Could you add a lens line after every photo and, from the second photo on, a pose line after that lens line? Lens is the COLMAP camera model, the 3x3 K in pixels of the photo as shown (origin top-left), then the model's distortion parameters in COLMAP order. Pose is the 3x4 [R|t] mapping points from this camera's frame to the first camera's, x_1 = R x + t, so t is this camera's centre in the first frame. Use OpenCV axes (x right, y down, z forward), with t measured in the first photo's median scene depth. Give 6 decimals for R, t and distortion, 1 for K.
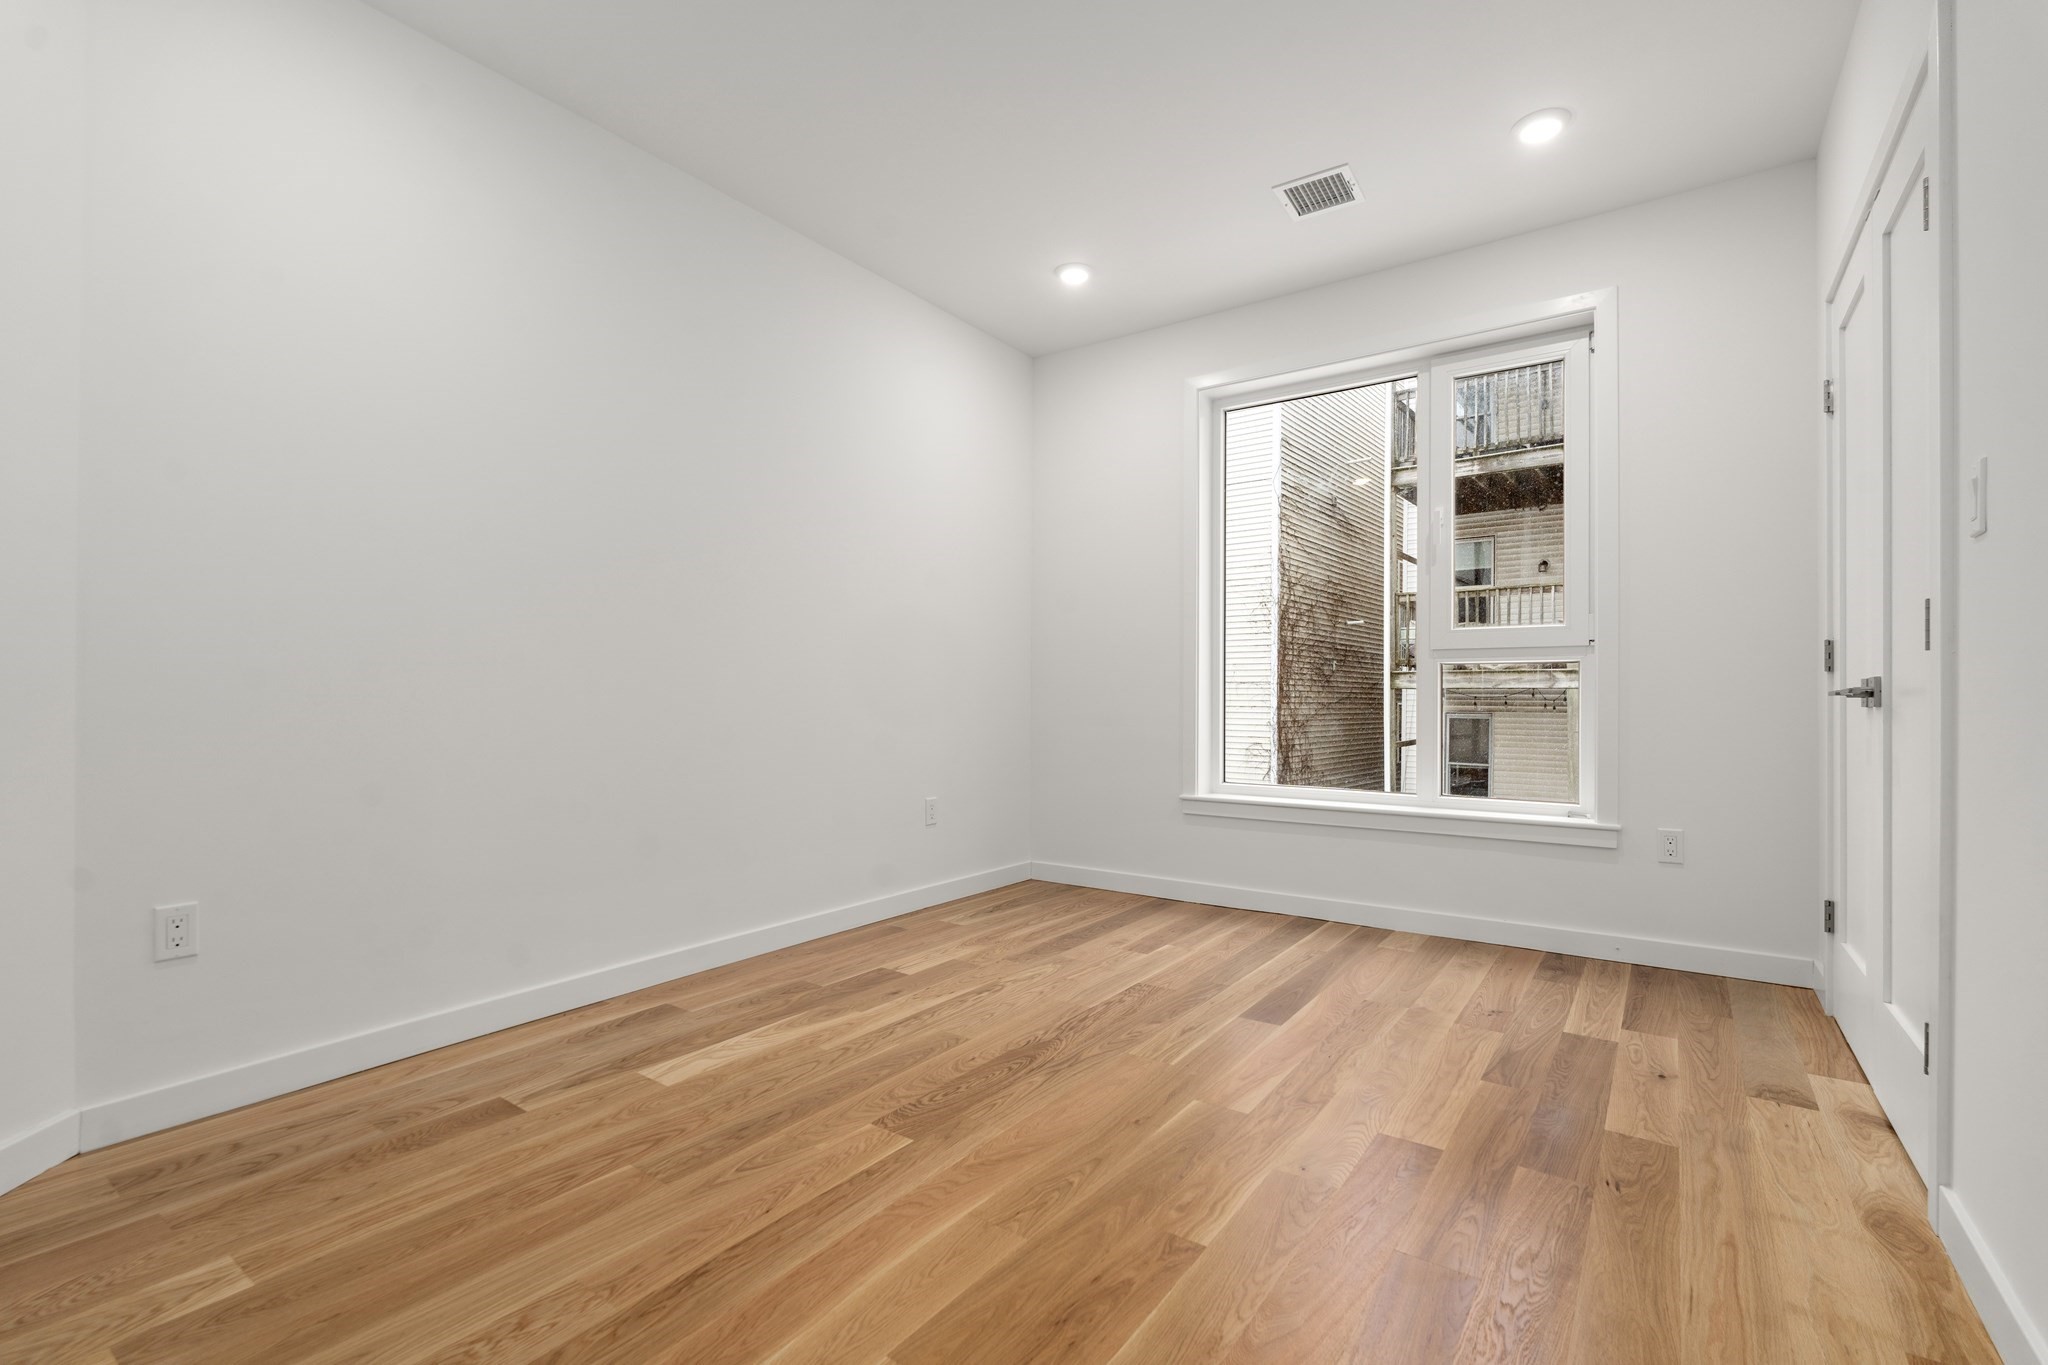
lens RADIAL K [[923.3, 0, 1026.0], [0, 923.3, 684.3], [0, 0, 1]] dist [-0.003483, 0.000107]
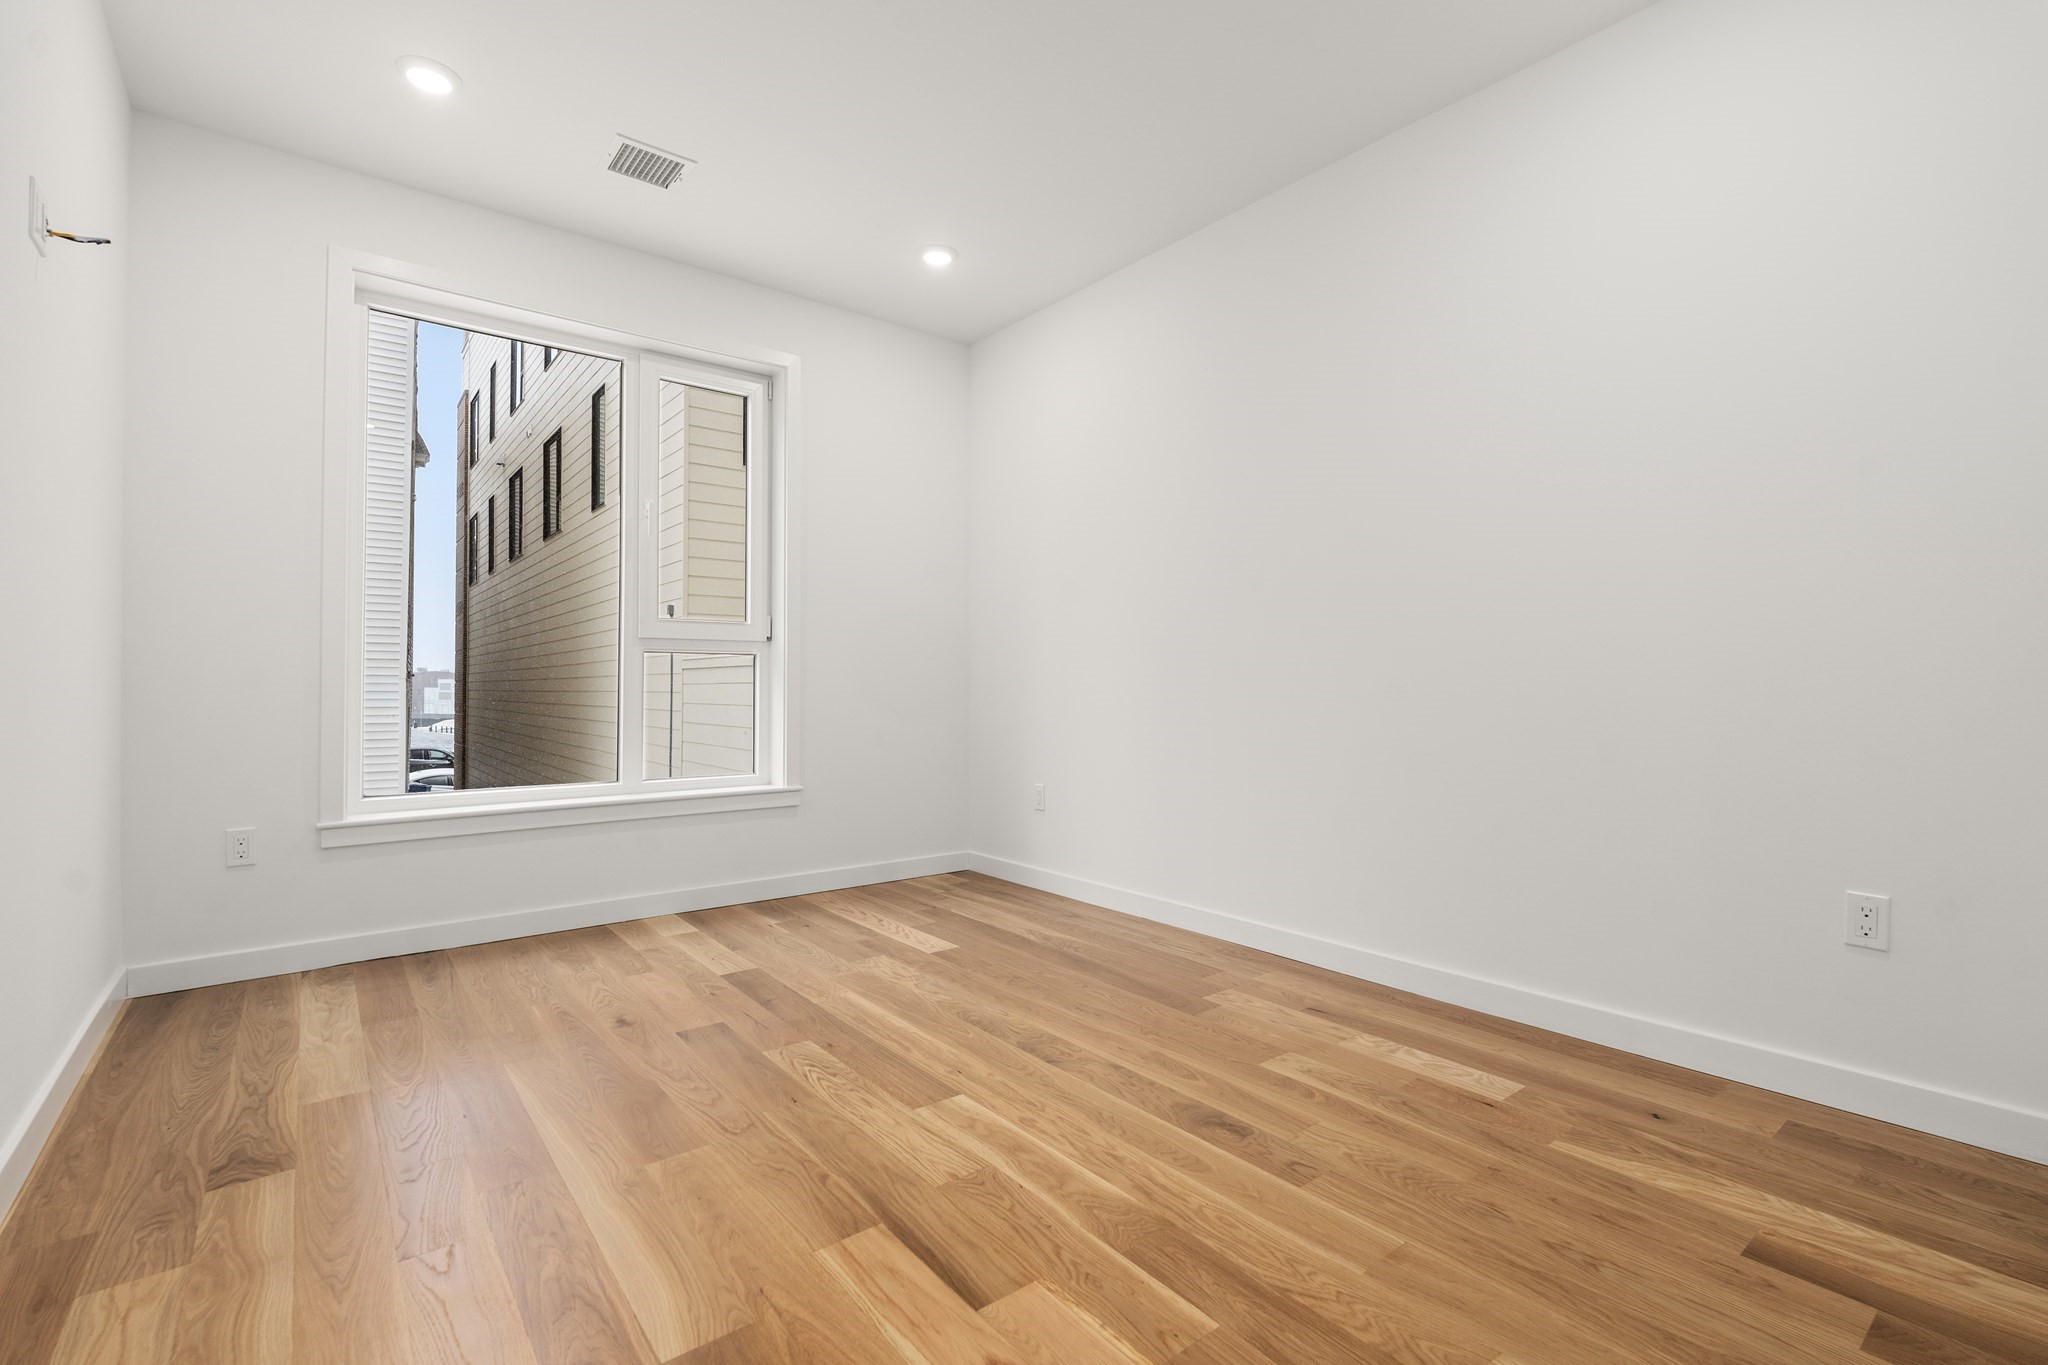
lens RADIAL K [[923.3, 0, 1026.0], [0, 923.3, 684.3], [0, 0, 1]] dist [-0.003483, 0.000107]
pose [[0.274414, -0.001903, 0.961610, -0.474426], [-0.011192, 0.999924, 0.005173, 0.004139], [-0.961546, -0.012181, 0.274372, 0.357704]]
